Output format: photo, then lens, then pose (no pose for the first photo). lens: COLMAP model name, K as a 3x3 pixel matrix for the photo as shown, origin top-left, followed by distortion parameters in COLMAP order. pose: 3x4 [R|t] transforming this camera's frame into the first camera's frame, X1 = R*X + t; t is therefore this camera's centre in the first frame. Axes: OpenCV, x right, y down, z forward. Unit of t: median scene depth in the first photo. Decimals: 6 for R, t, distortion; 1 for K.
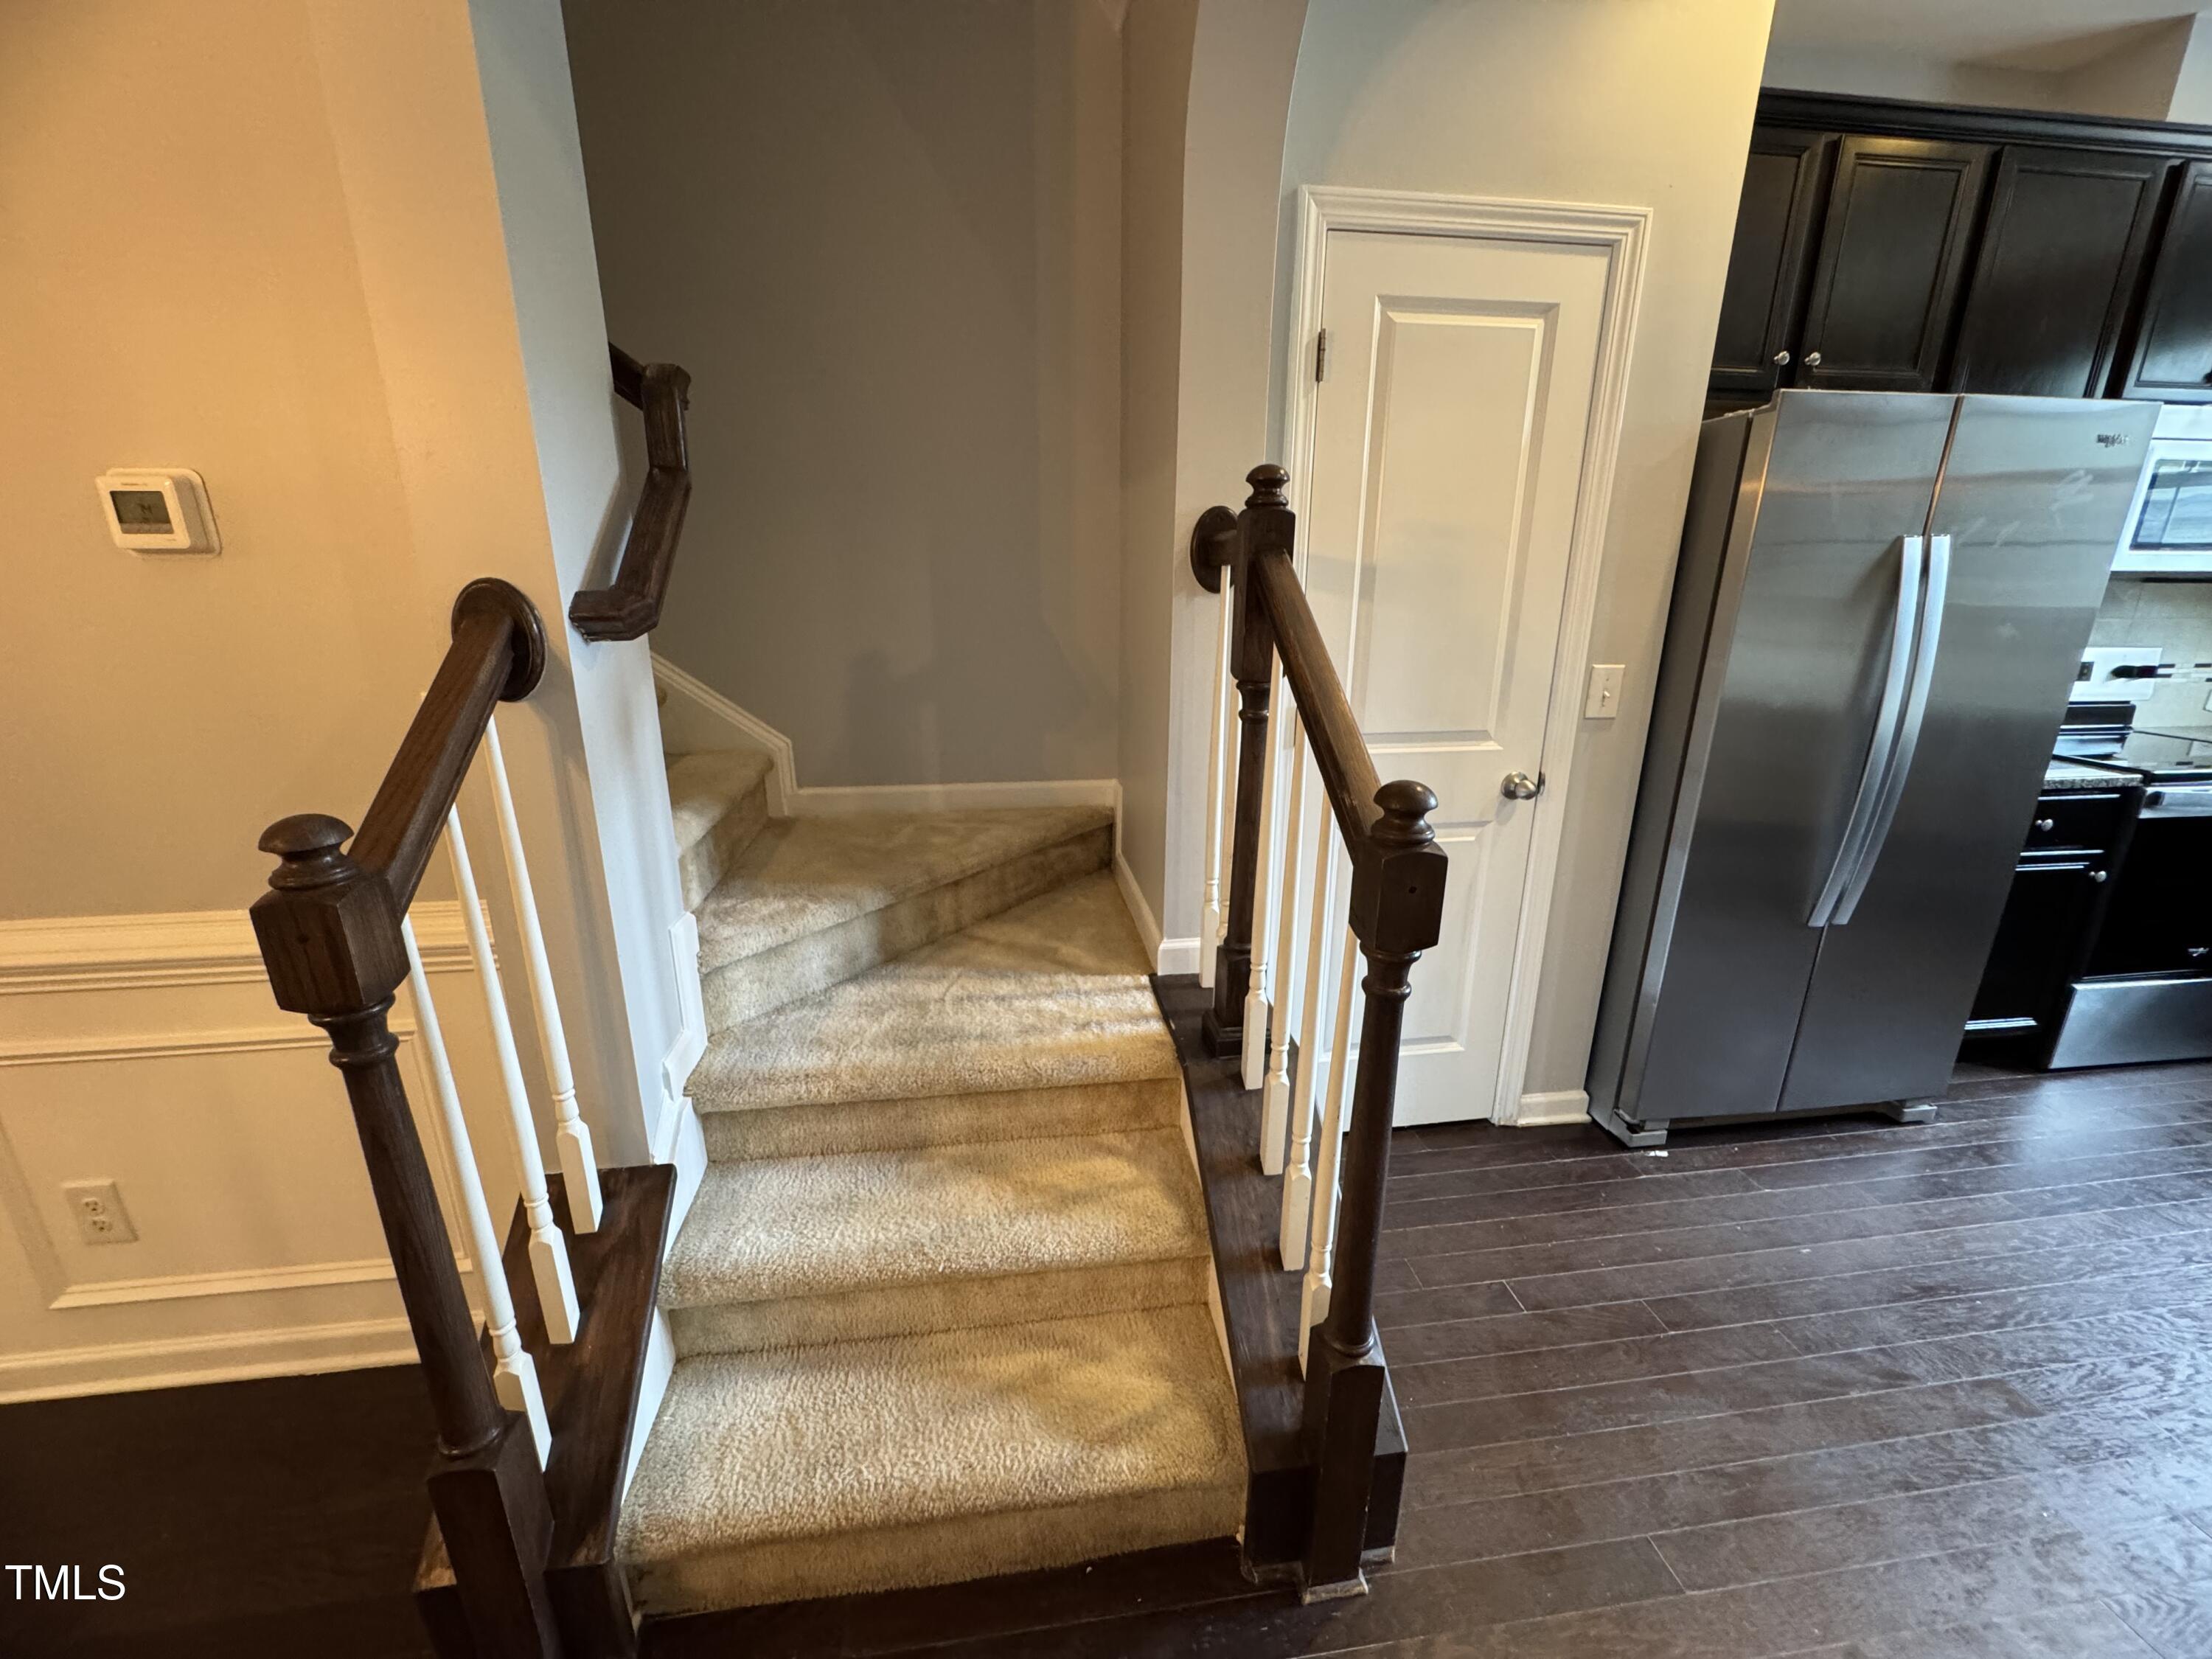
lens RADIAL K [[882.9, 0, 1111.8], [0, 882.9, 827.9], [0, 0, 1]] dist [-0.003429, 0.000592]
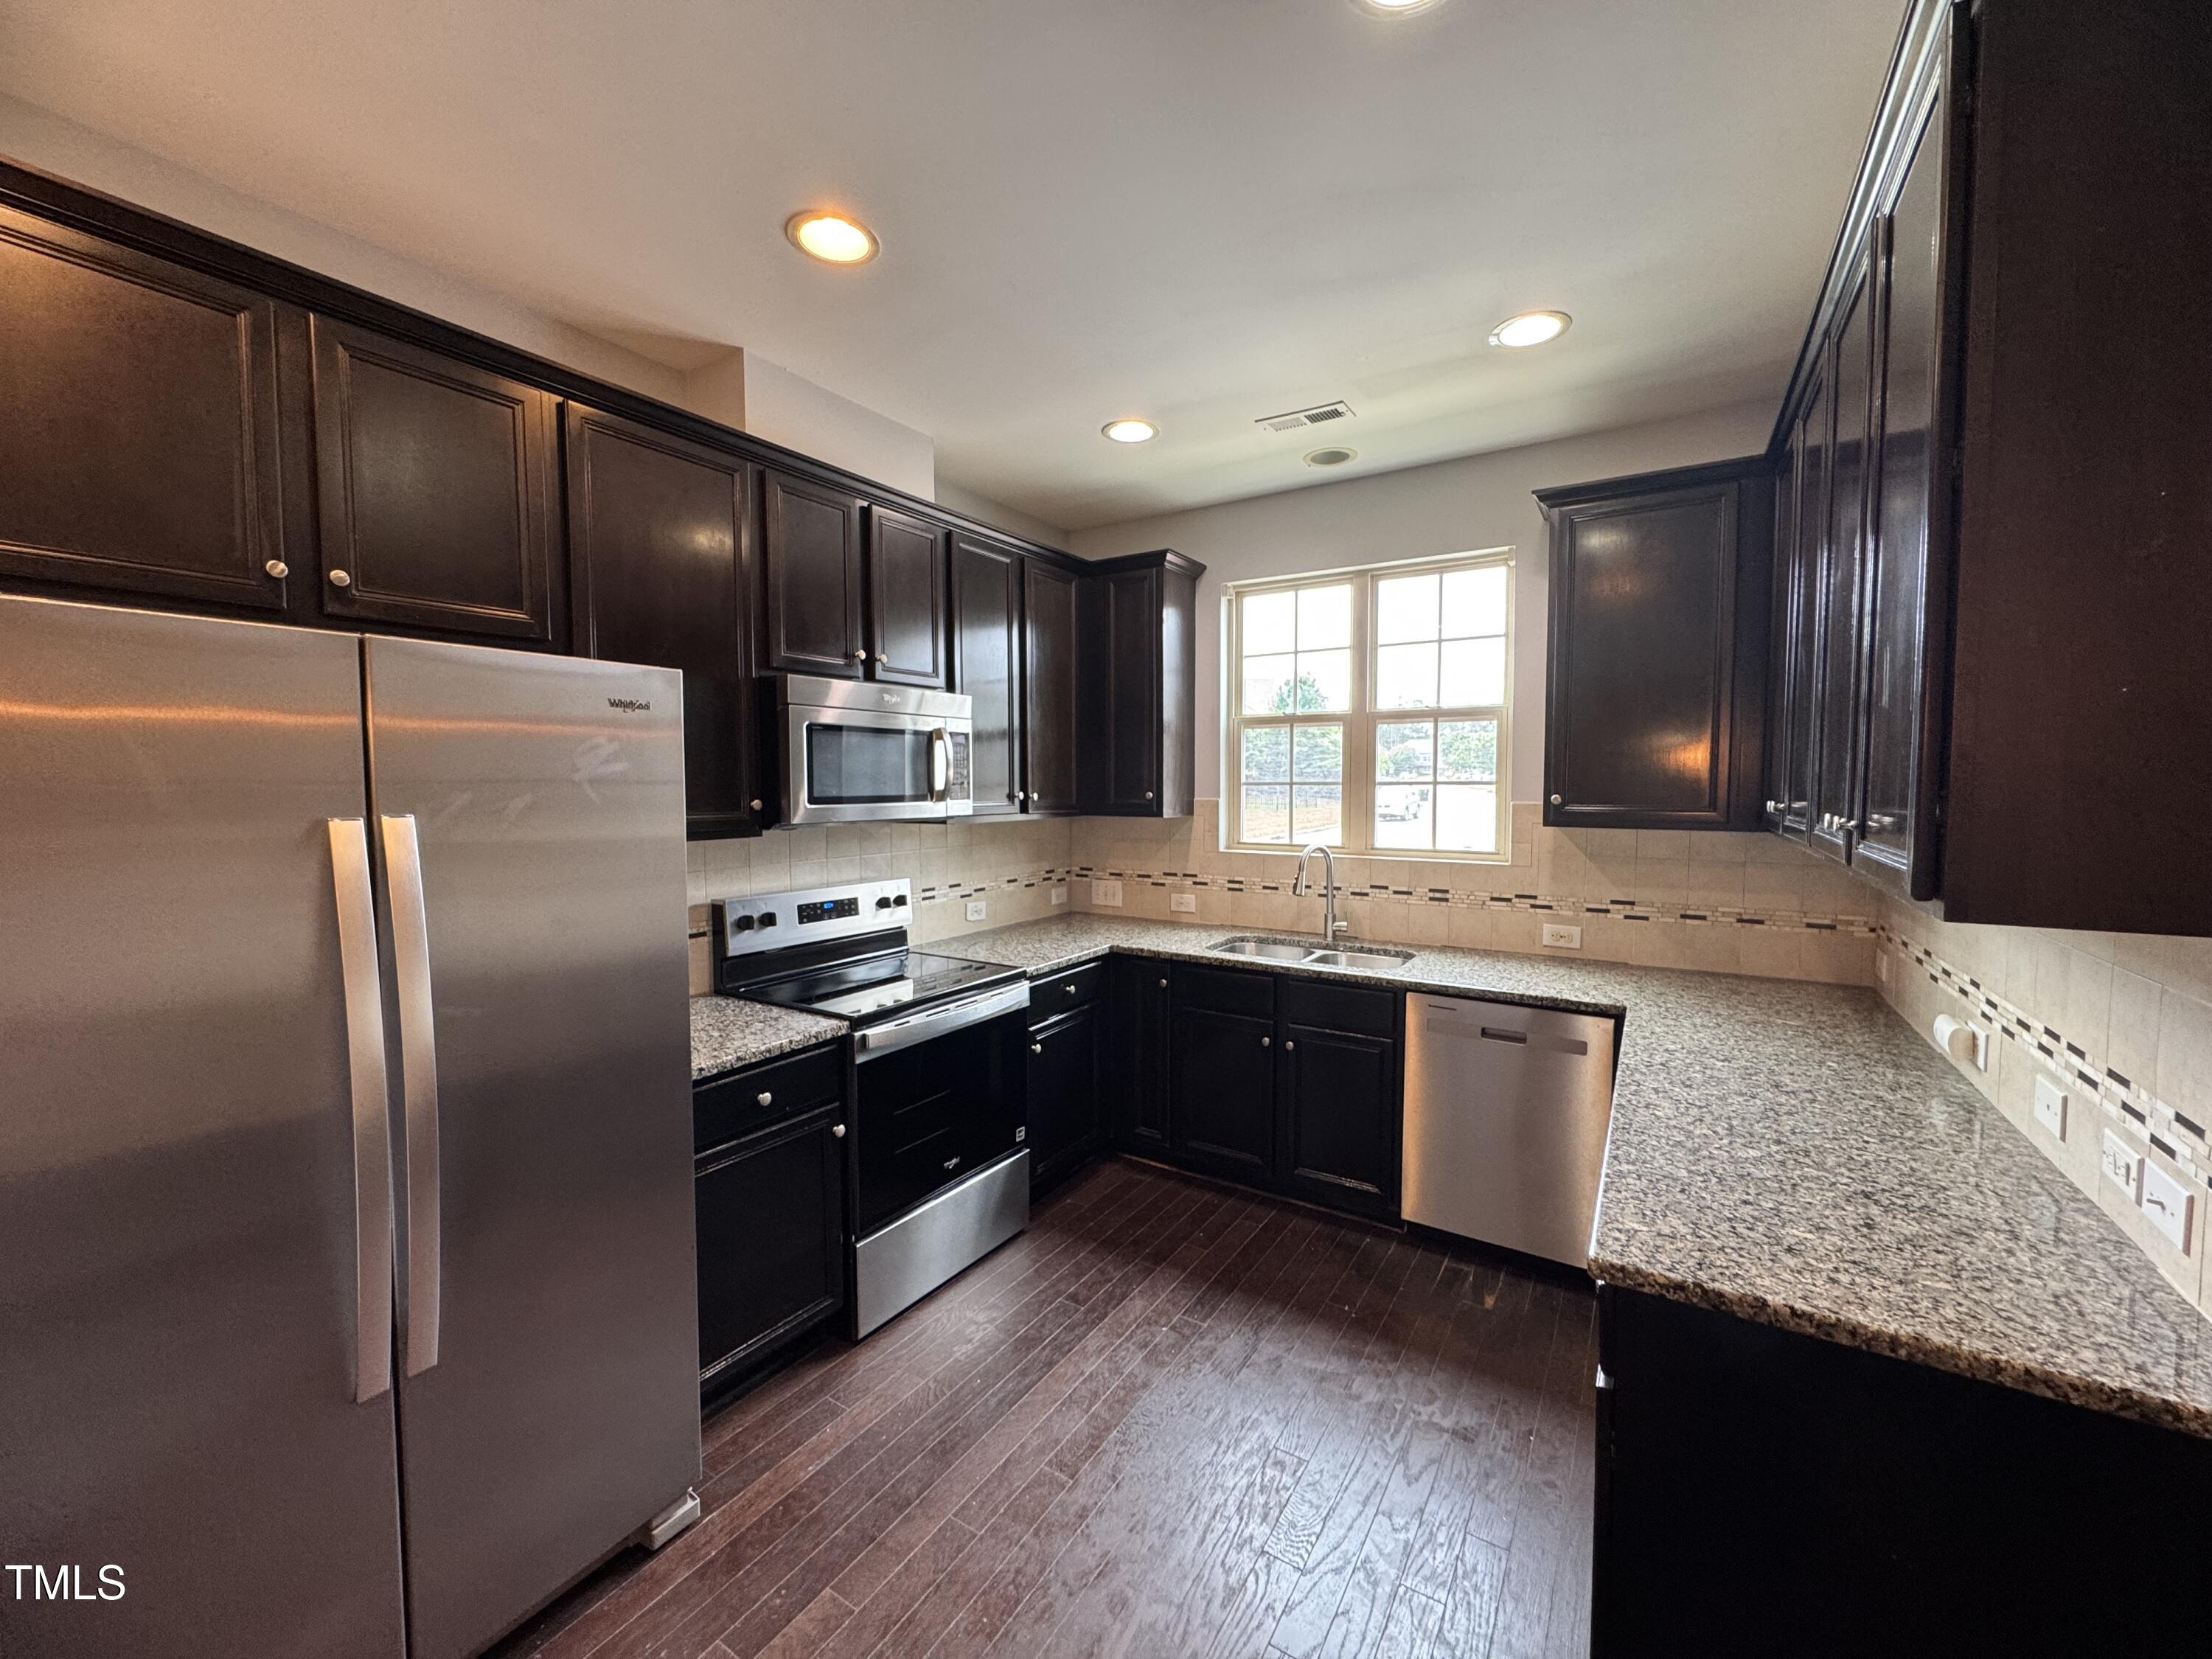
lens RADIAL K [[882.9, 0, 1105.8], [0, 882.9, 829.1], [0, 0, 1]] dist [-0.003429, 0.000592]
pose [[0.646170, -0.045842, 0.761815, 0.596546], [0.218532, 0.967512, -0.127139, -0.079484], [-0.731237, 0.248635, 0.635195, 0.090035]]
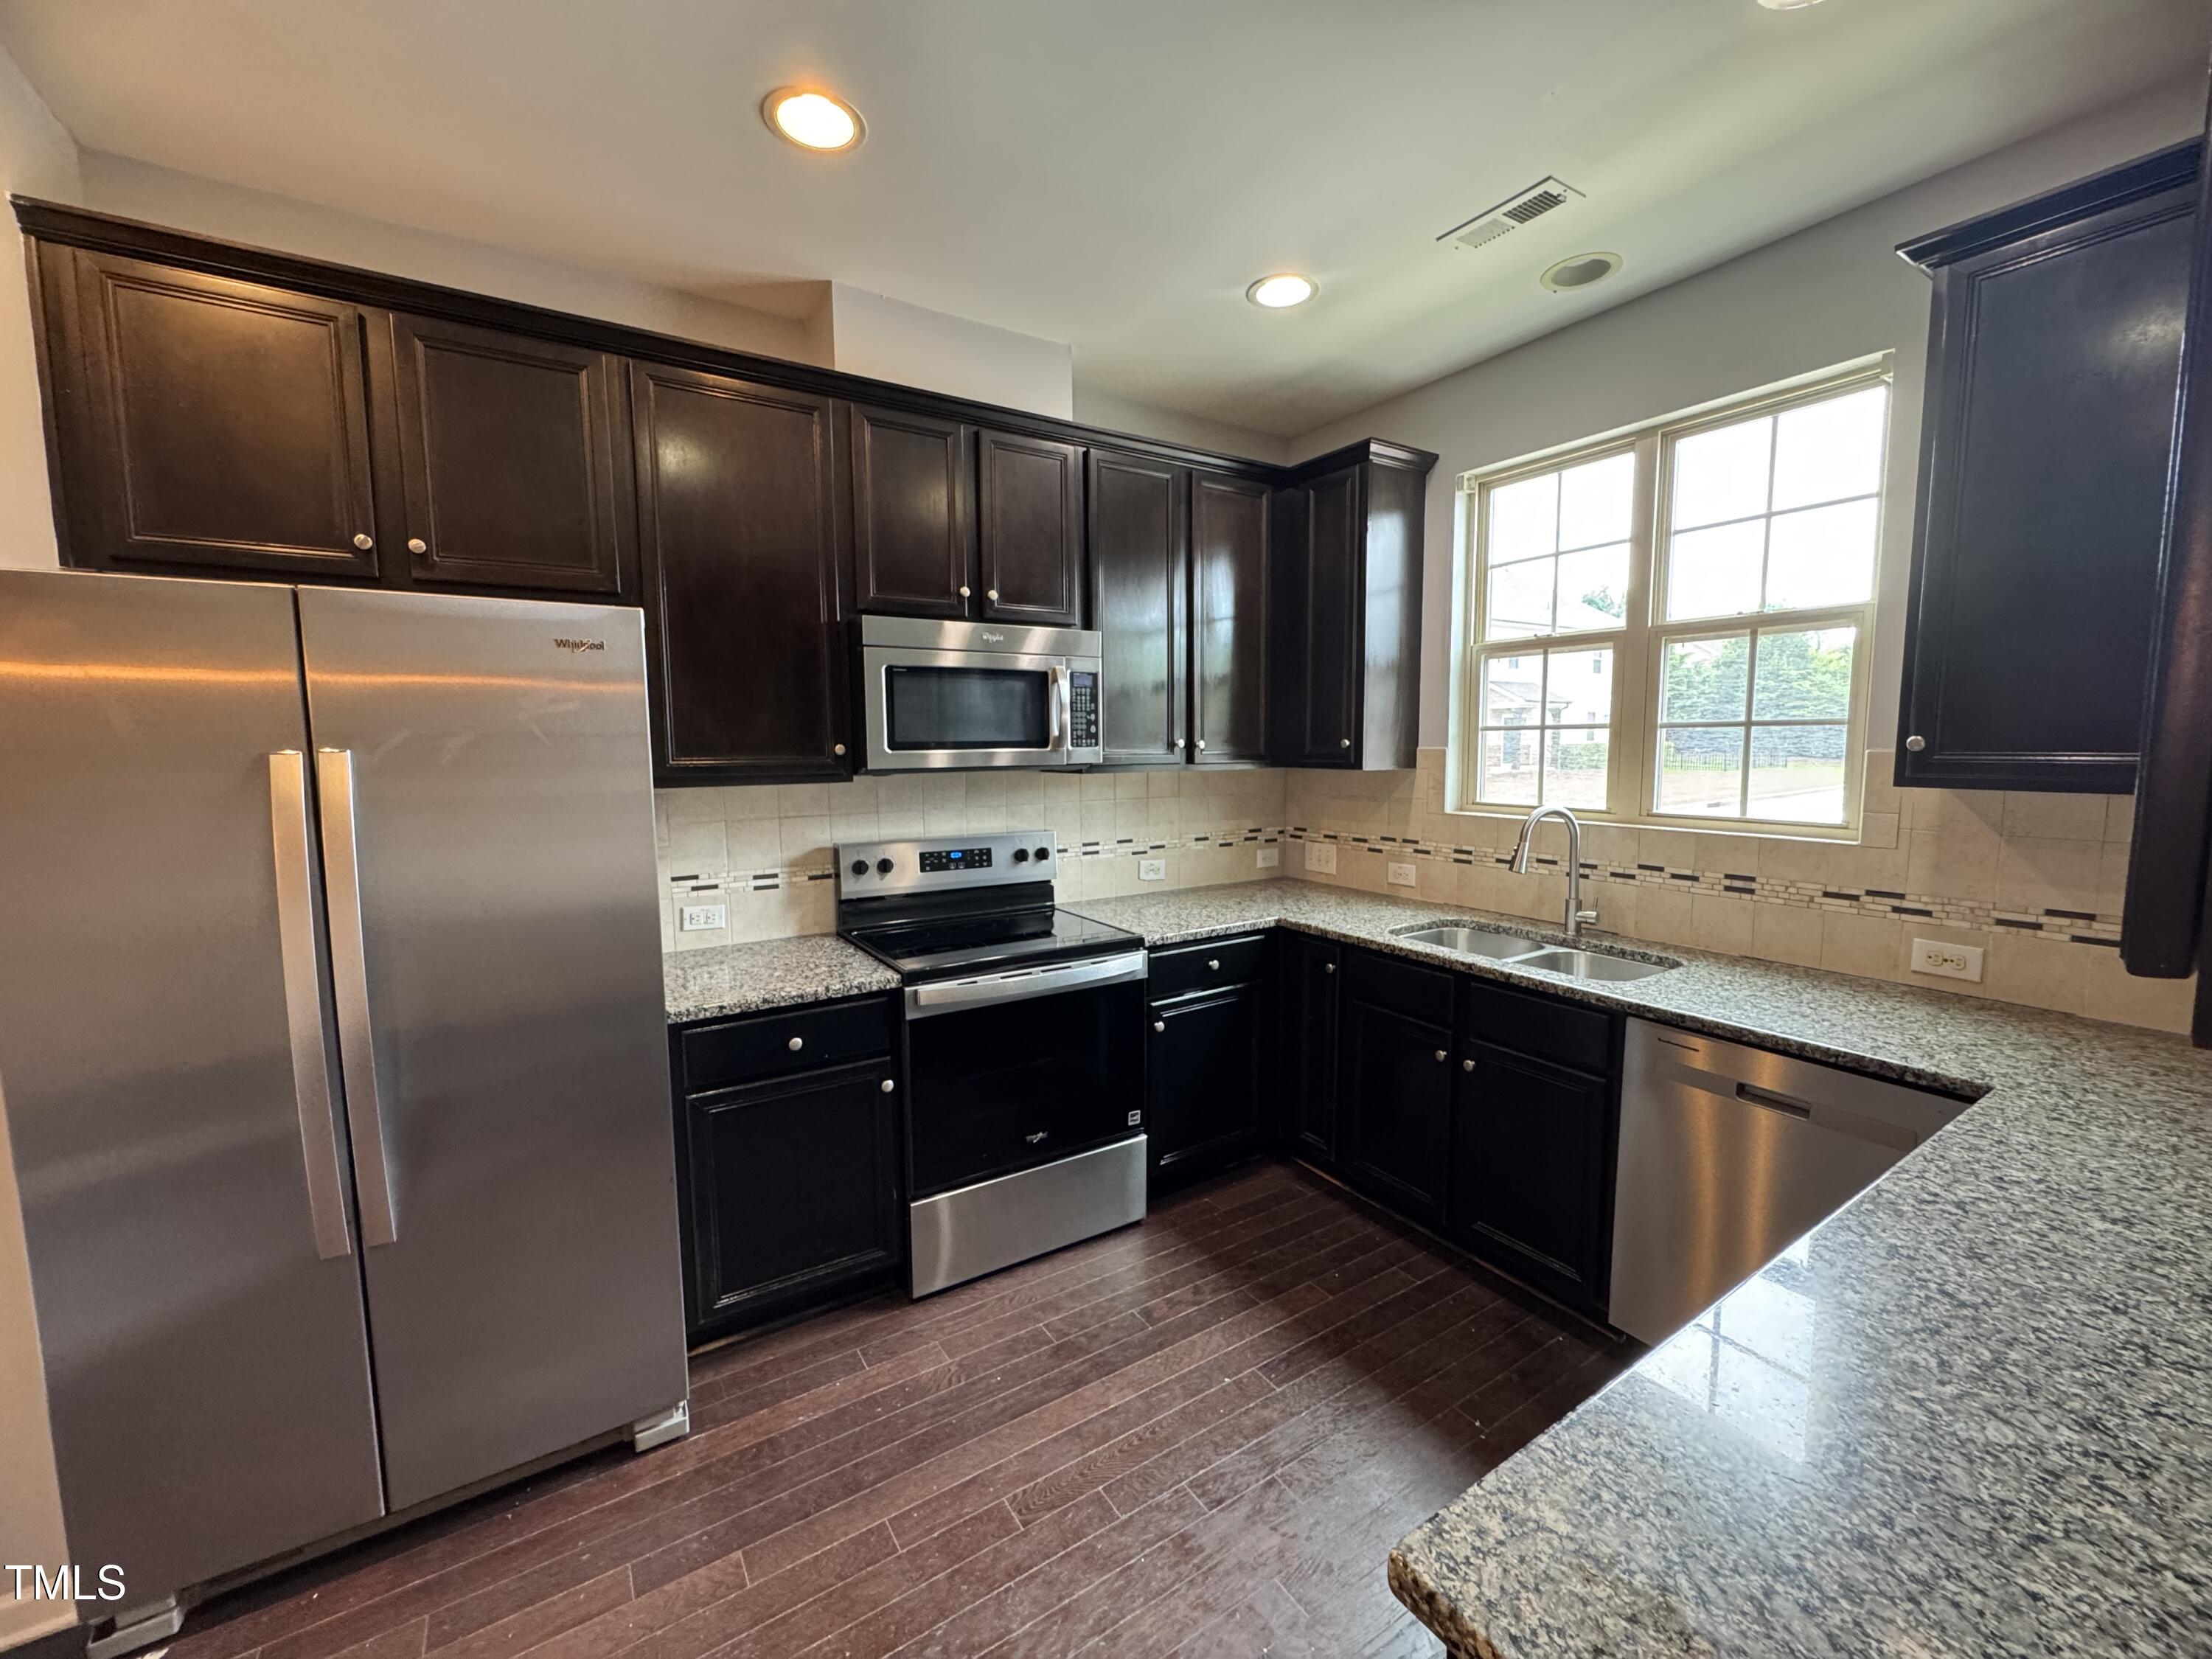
lens RADIAL K [[882.9, 0, 1101.0], [0, 882.9, 830.1], [0, 0, 1]] dist [-0.003429, 0.000592]
pose [[0.906534, -0.052600, 0.418843, 0.961719], [0.128874, 0.979322, -0.155946, -0.036577], [-0.401979, 0.195349, 0.894568, 0.013646]]
